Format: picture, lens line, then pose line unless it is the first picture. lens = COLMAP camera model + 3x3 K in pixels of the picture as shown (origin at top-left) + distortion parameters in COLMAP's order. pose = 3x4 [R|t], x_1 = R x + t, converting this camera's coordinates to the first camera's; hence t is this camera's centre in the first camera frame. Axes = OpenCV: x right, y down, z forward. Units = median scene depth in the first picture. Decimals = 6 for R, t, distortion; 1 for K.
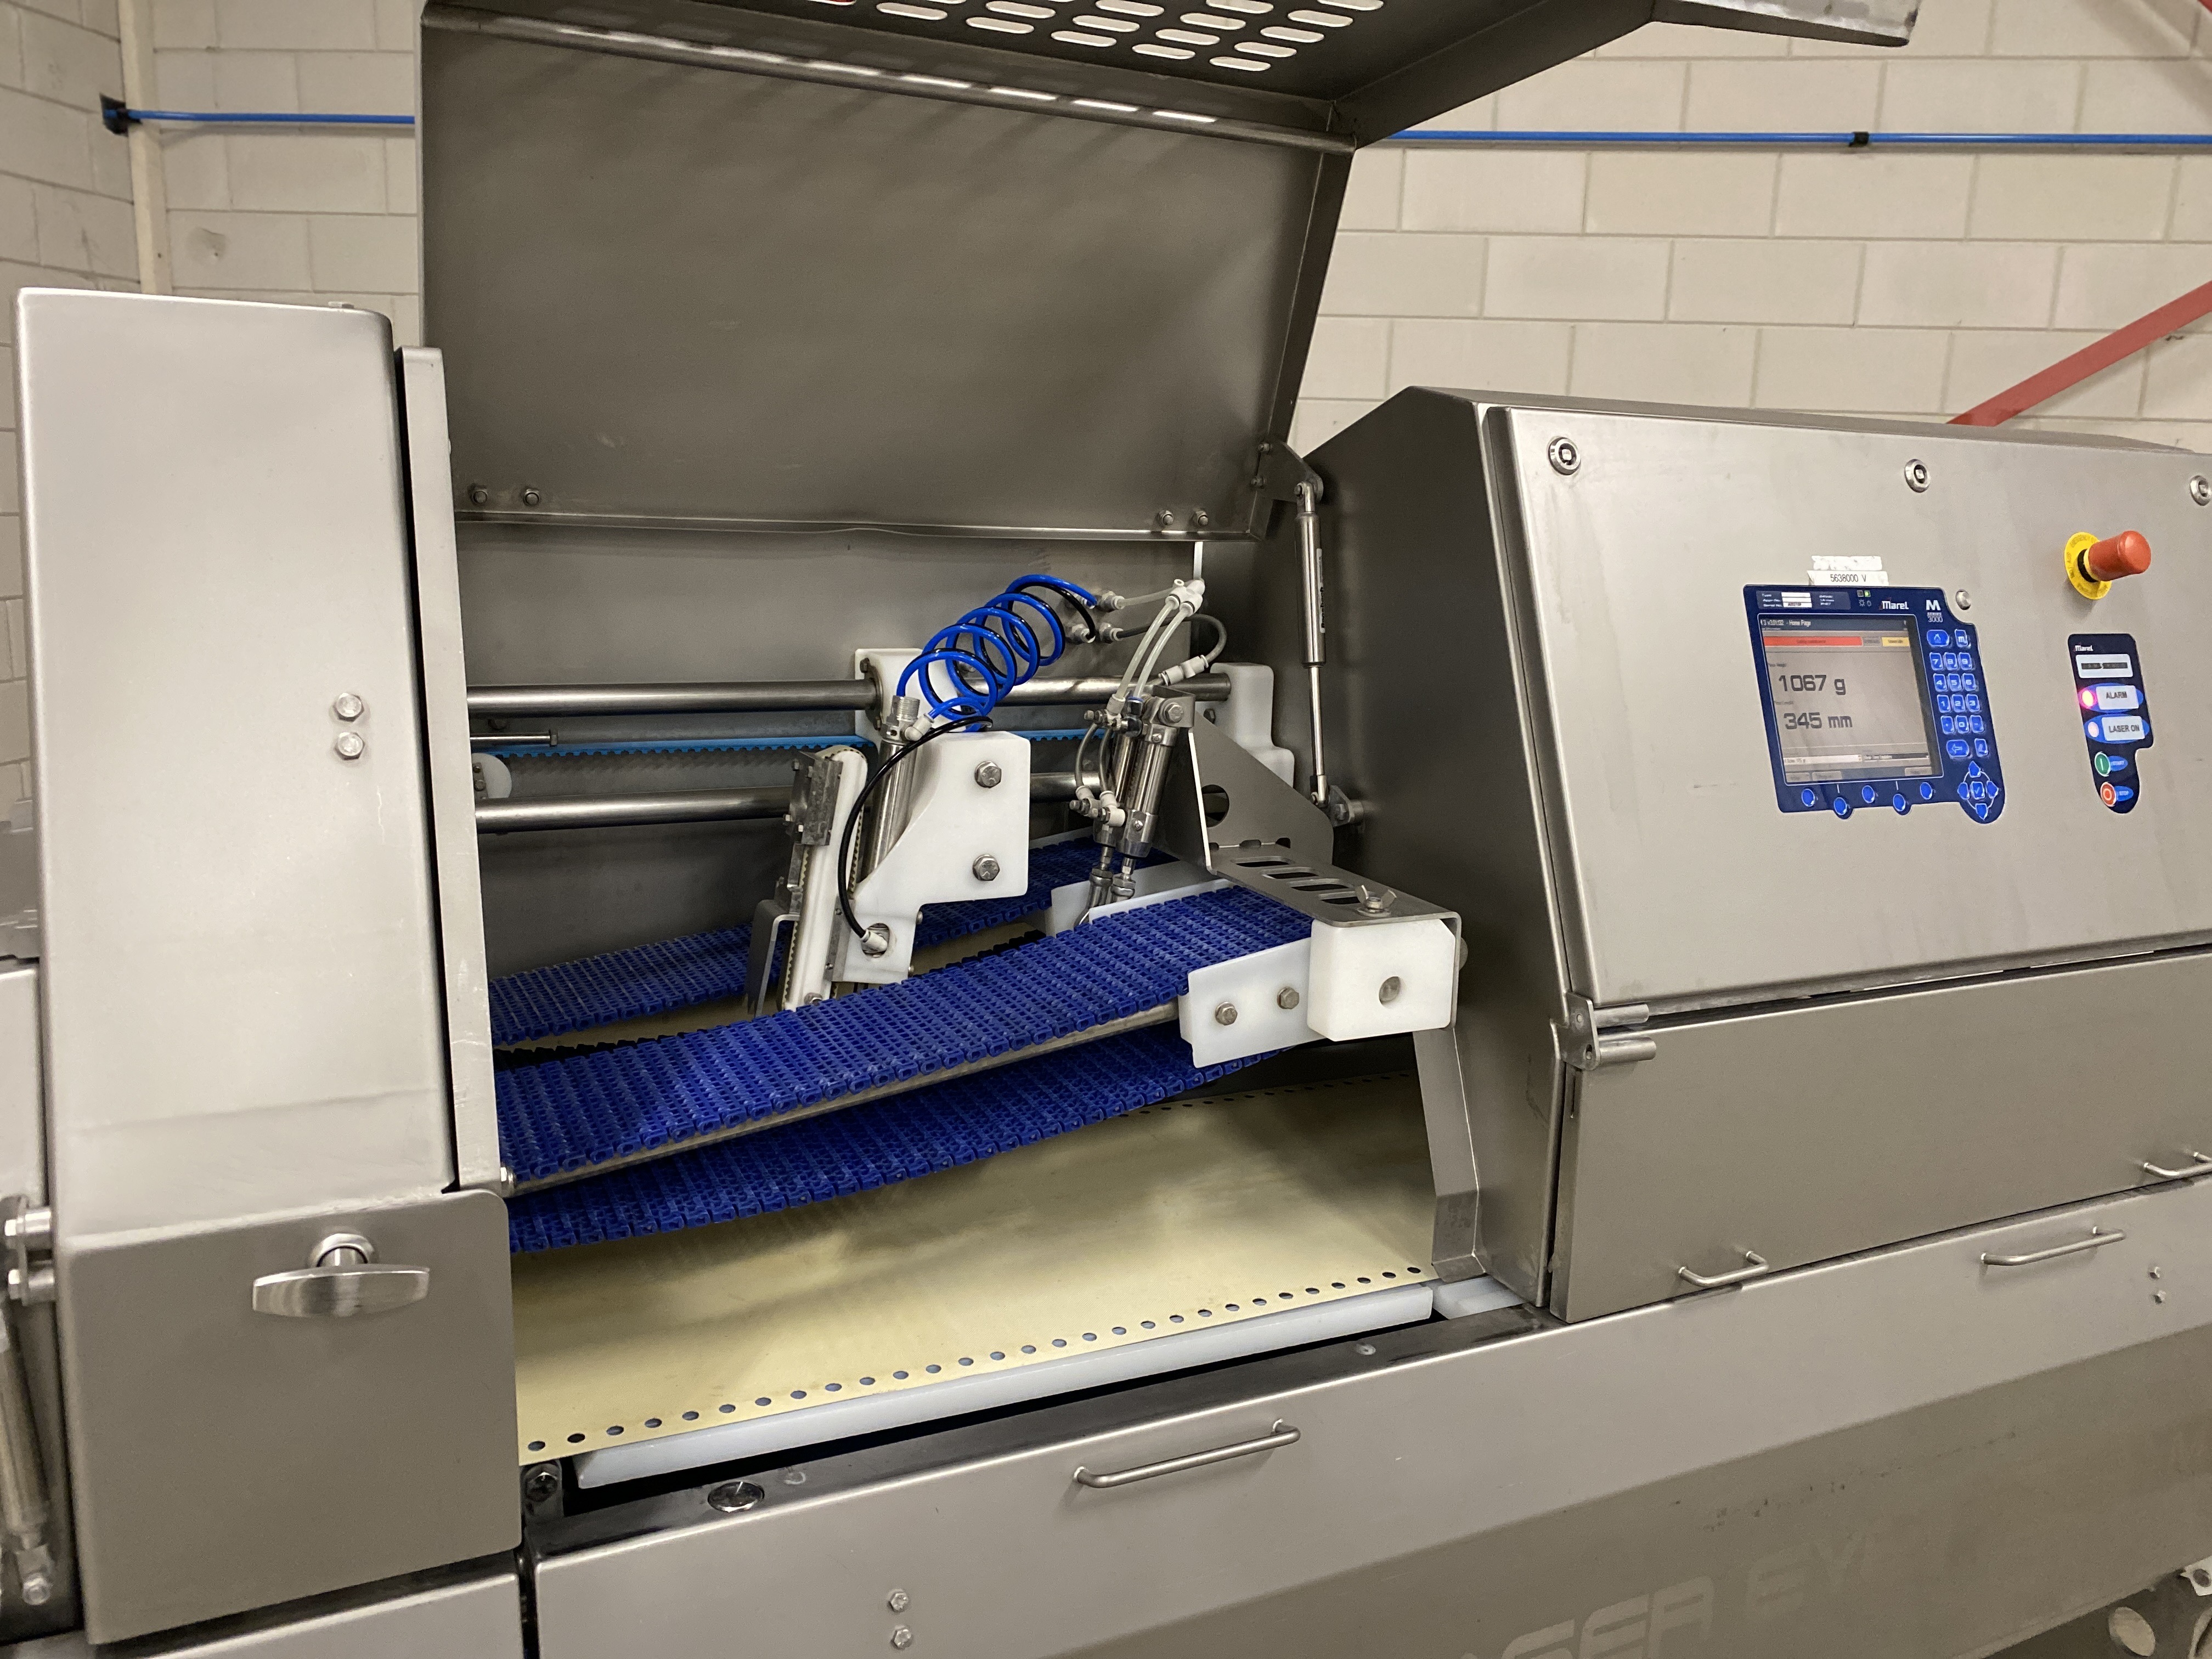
lens RADIAL K [[1708.1, 0, 1106.0], [0, 1708.1, 829.5], [0, 0, 1]] dist [0.008712, 0.008051]
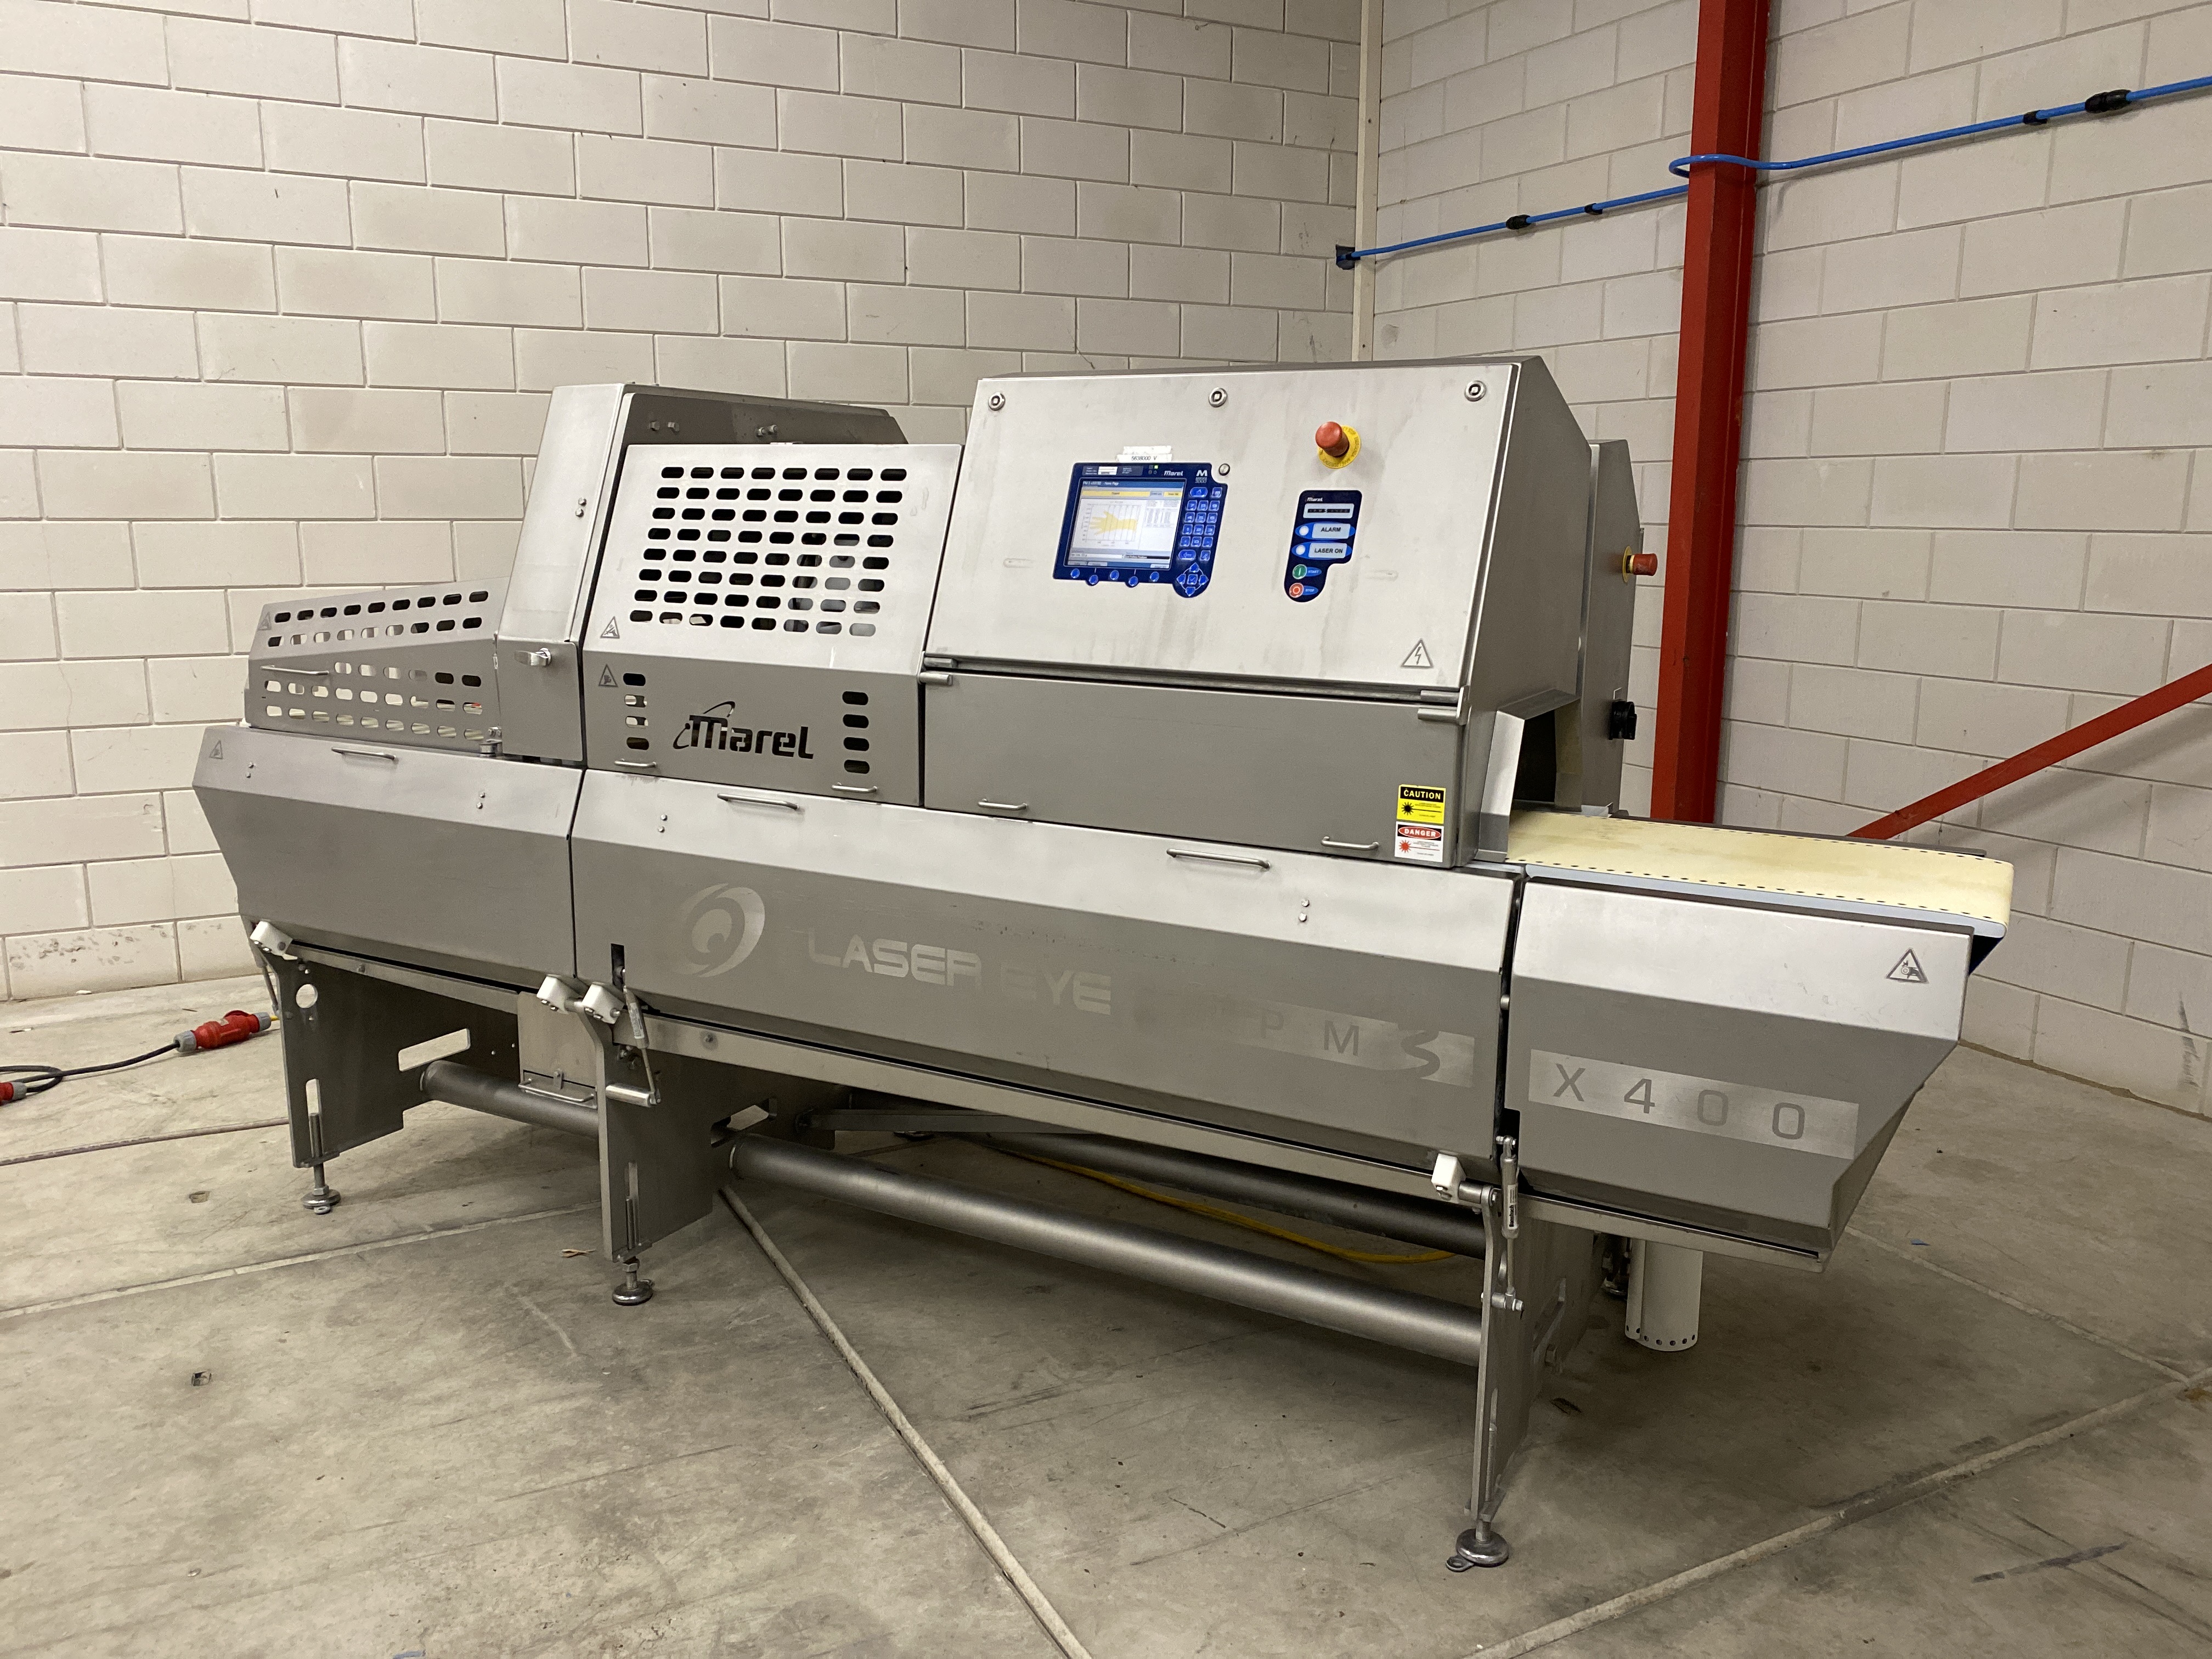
lens RADIAL K [[1691.1, 0, 1097.1], [0, 1691.1, 841.5], [0, 0, 1]] dist [0.056689, -0.068850]
pose [[0.565925, 0.132315, -0.813770, 1.888983], [-0.152823, 0.986768, 0.054165, 0.161779], [0.810169, 0.093710, 0.578657, -0.044252]]
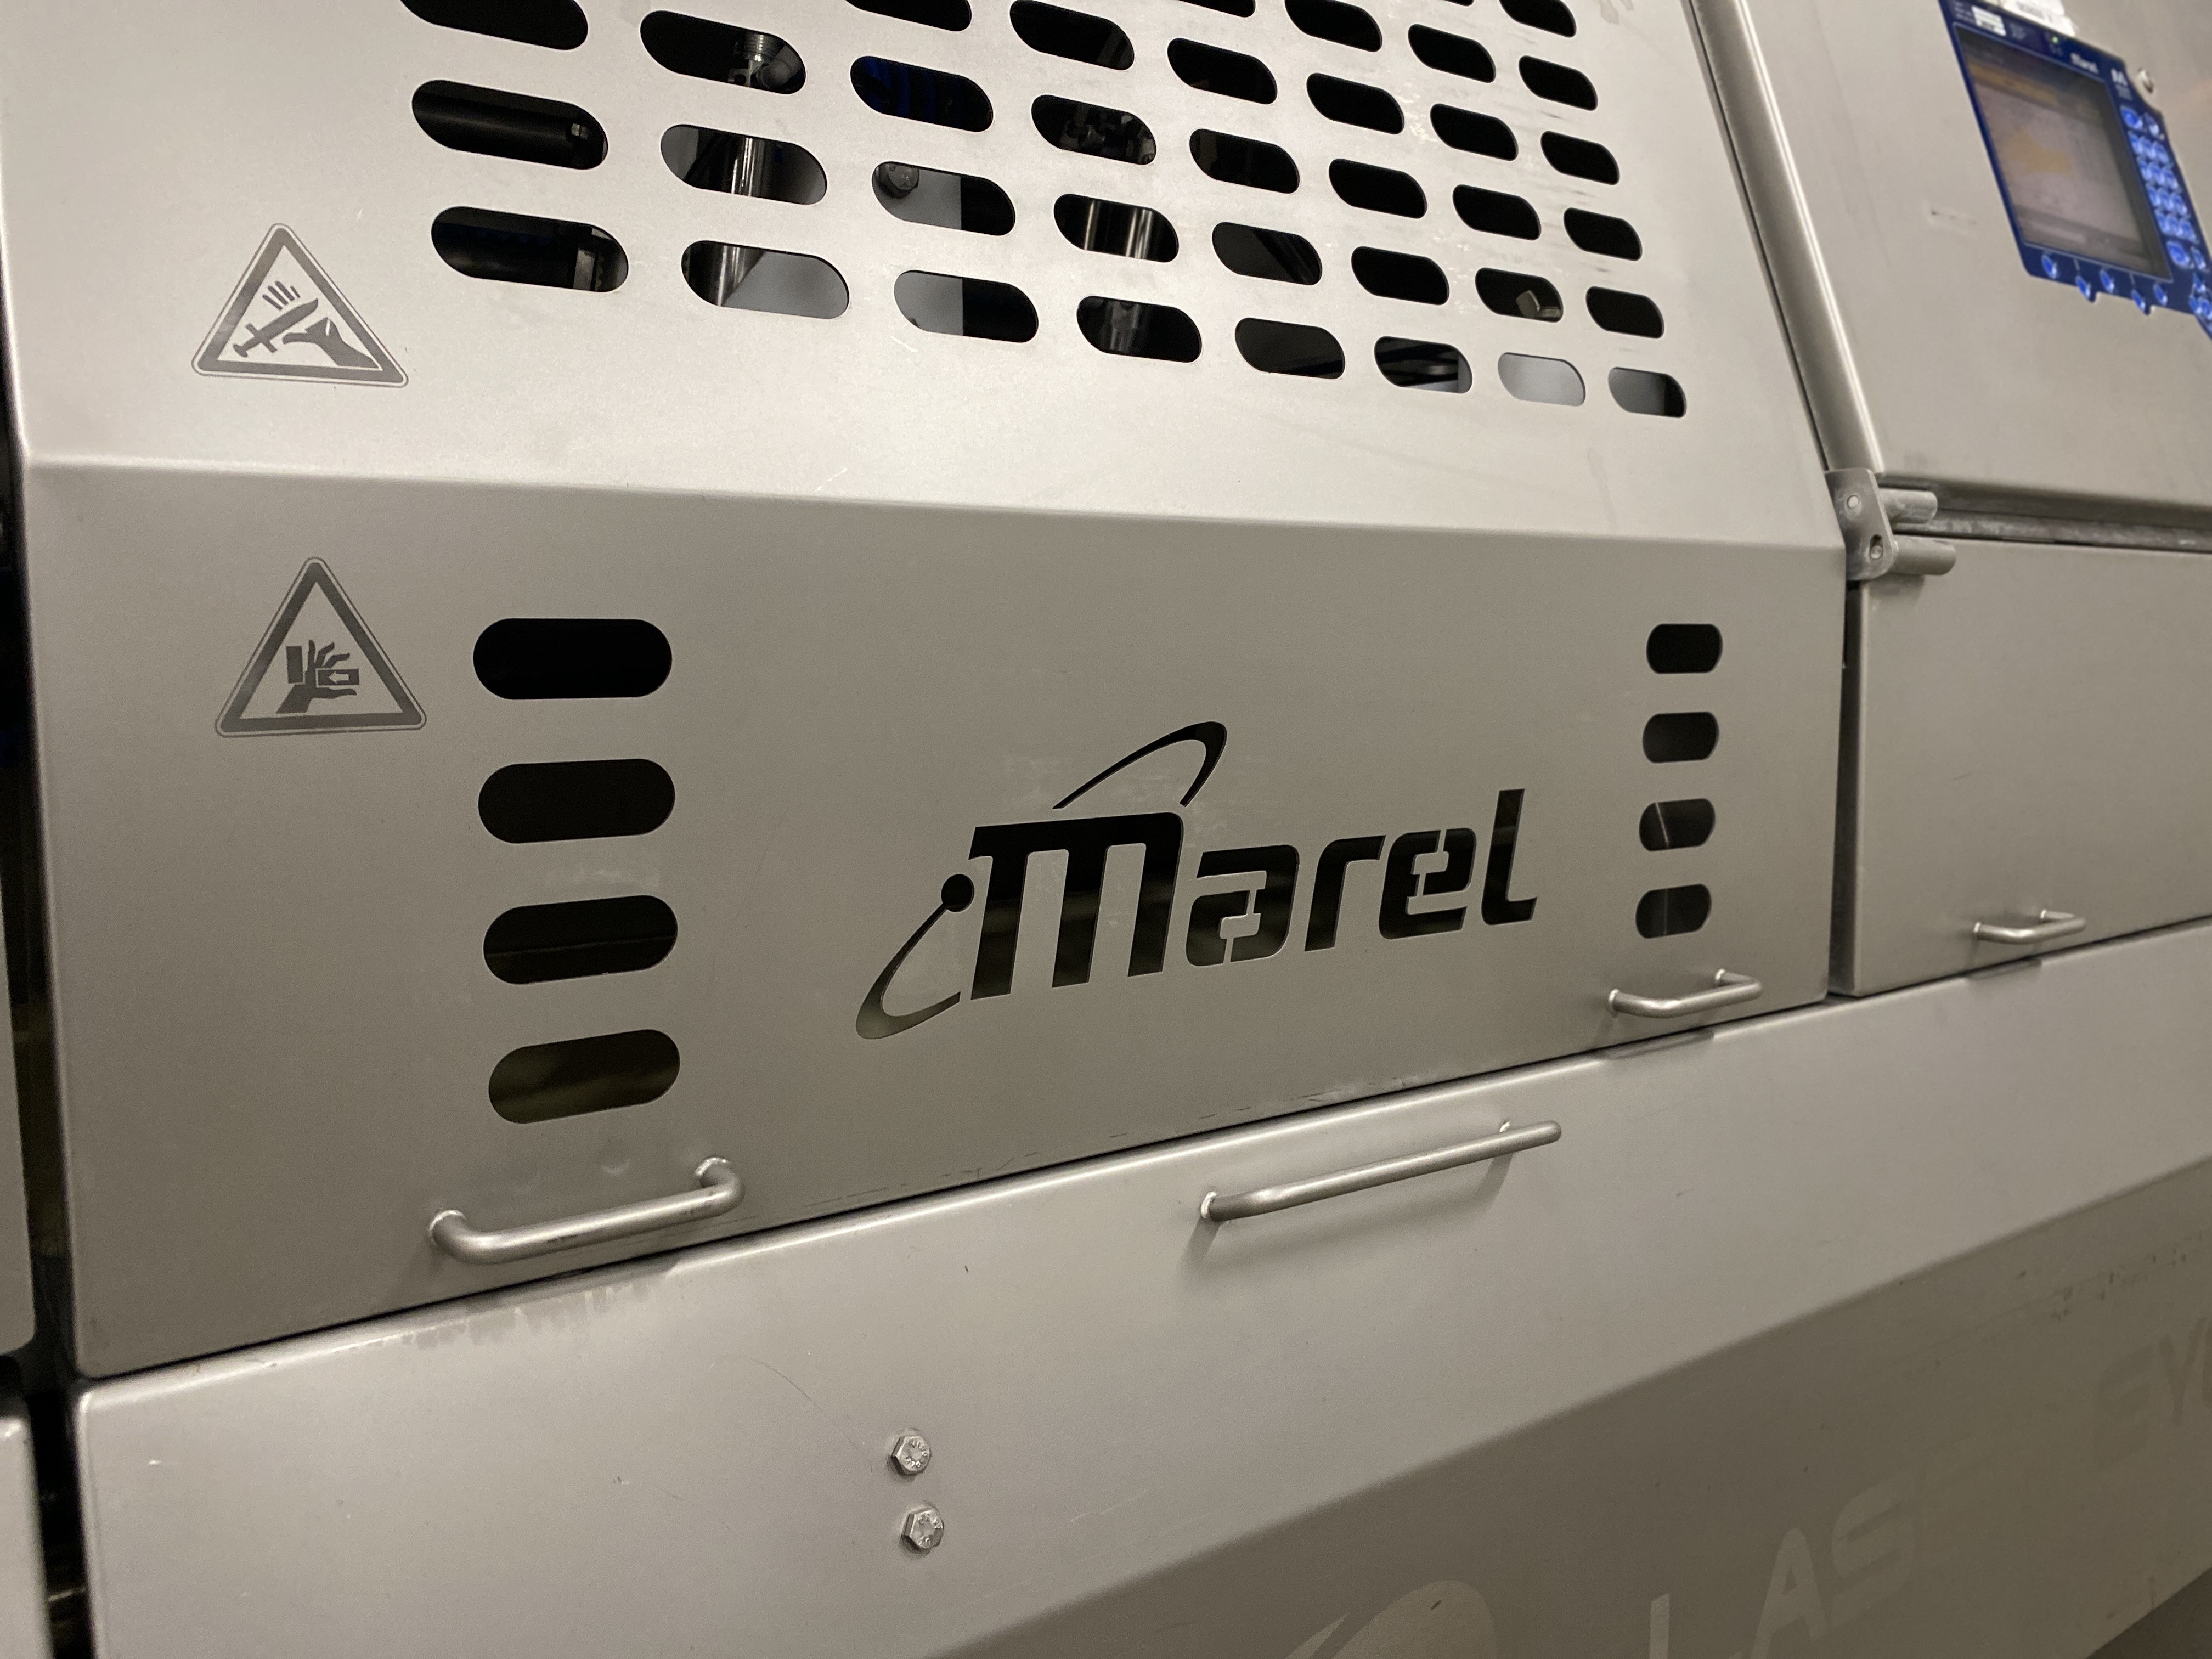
lens RADIAL K [[1708.1, 0, 1106.0], [0, 1708.1, 829.5], [0, 0, 1]] dist [0.008712, 0.008051]
pose [[0.985318, -0.056893, 0.160974, -0.097122], [0.070347, 0.994378, -0.079149, 0.228719], [-0.155566, 0.089311, 0.983780, 0.359122]]
